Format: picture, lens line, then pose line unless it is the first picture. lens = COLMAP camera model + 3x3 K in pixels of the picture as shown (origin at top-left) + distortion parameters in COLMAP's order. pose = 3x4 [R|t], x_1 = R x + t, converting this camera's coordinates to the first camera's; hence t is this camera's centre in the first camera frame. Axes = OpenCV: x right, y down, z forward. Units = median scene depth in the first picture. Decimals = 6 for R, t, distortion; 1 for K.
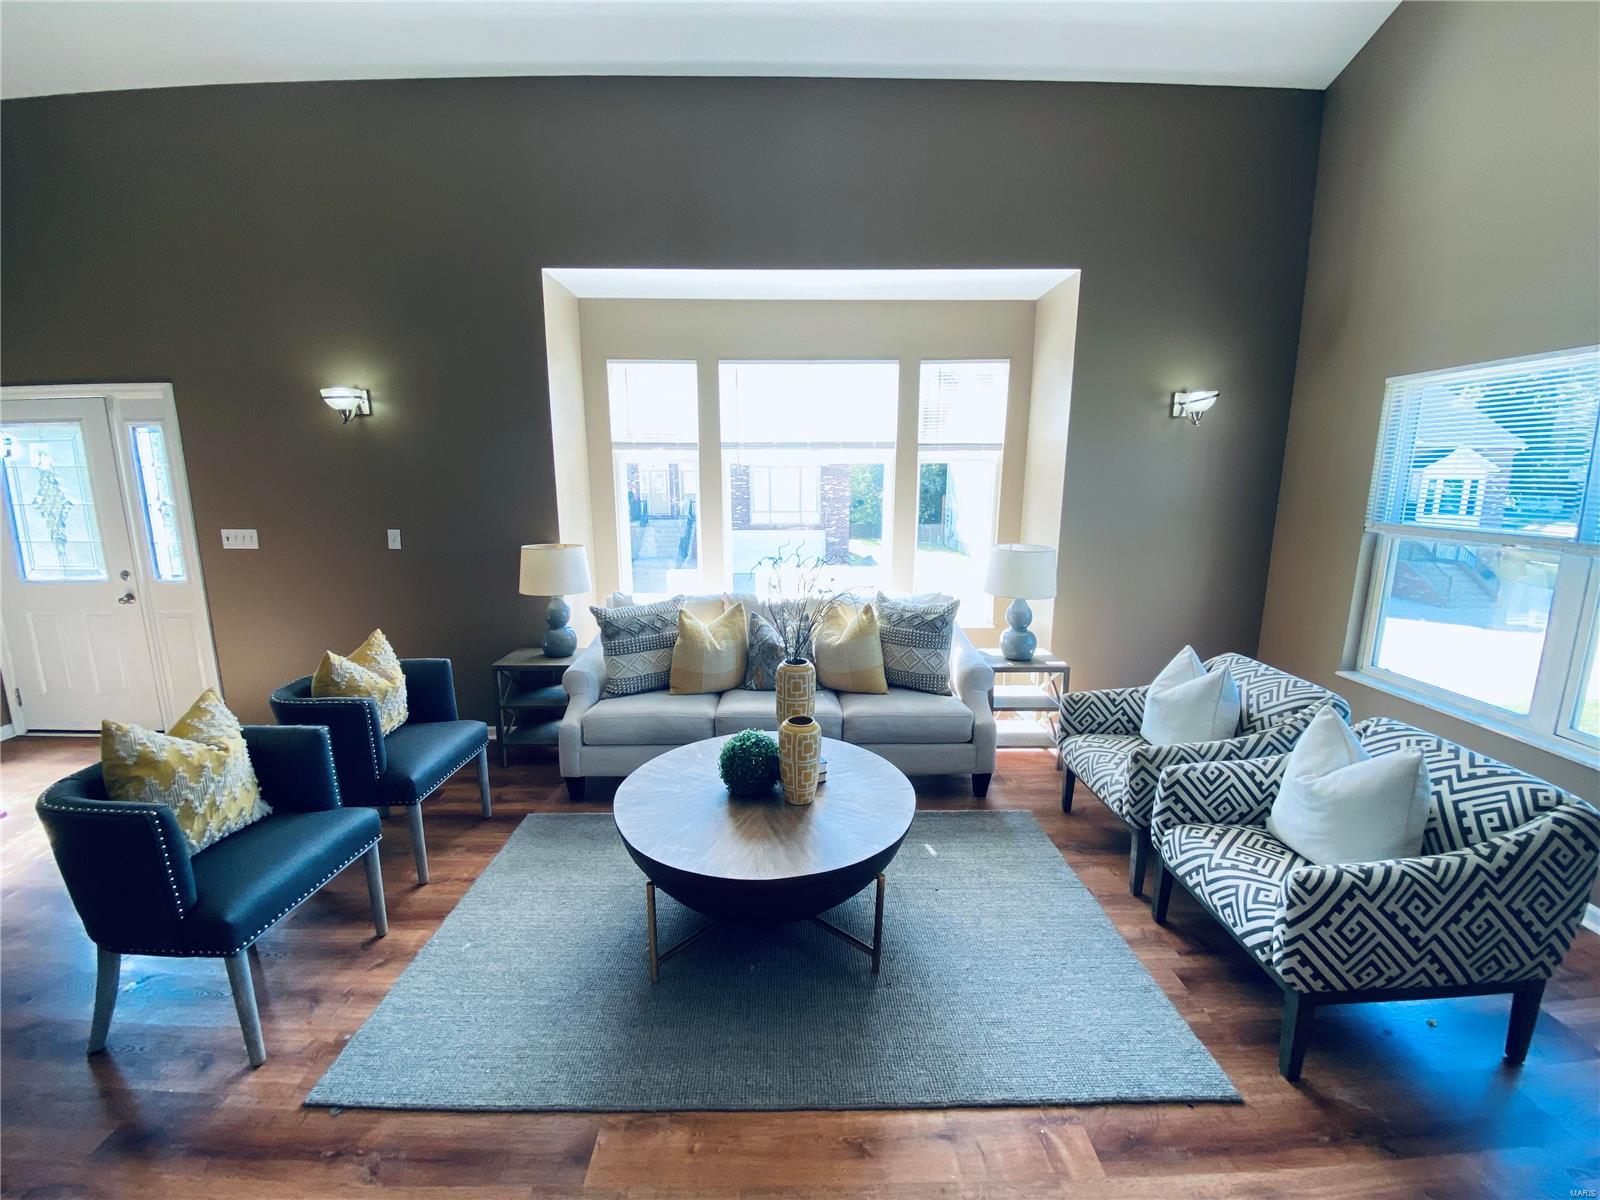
lens RADIAL K [[649.1, 0, 800.0], [0, 649.1, 600.0], [0, 0, 1]] dist [0.036446, -0.032787]
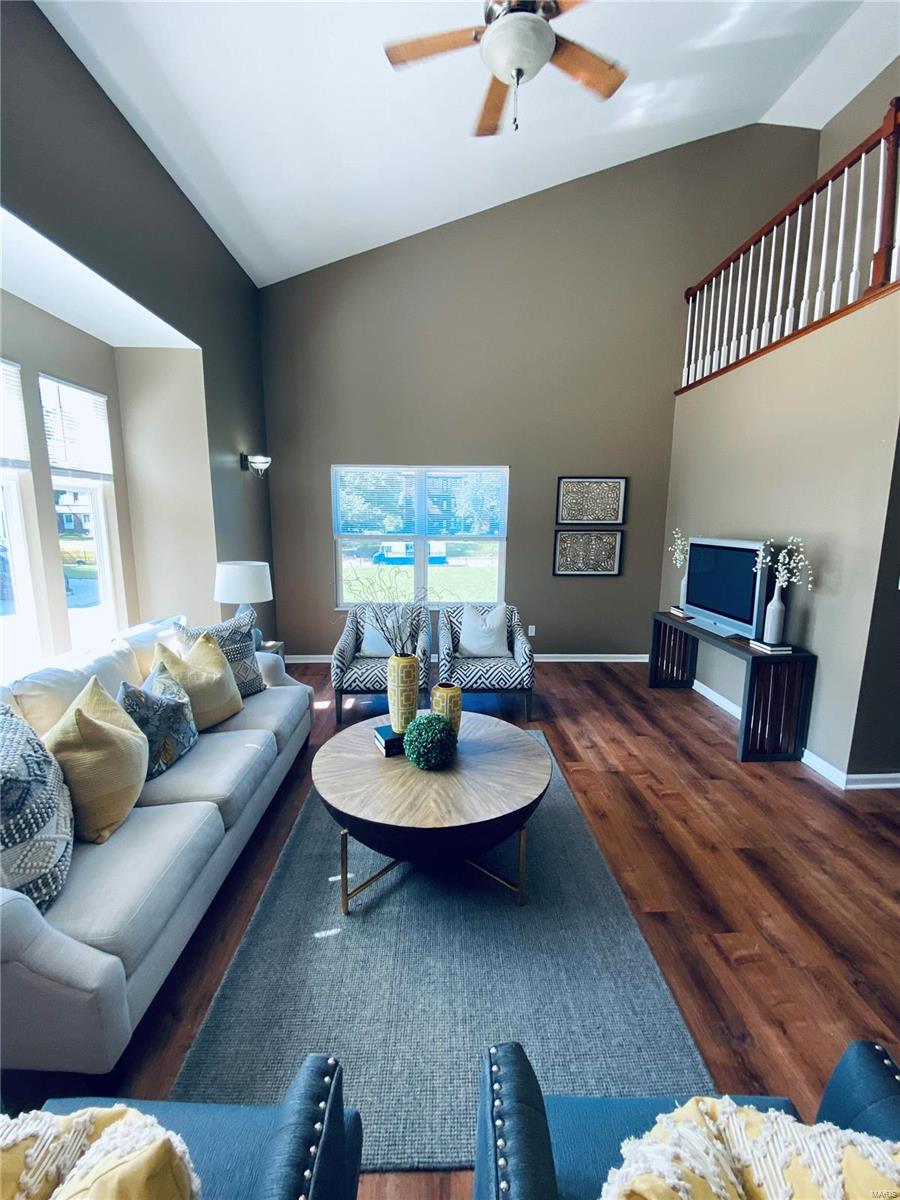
lens RADIAL K [[486.8, 0, 448.0], [0, 486.8, 599.8], [0, 0, 1]] dist [0.036446, -0.032787]
pose [[-0.015847, -0.161136, 0.986805, -0.833164], [0.170944, 0.971962, 0.161457, -0.130121], [-0.985153, 0.171247, 0.012143, 0.805725]]
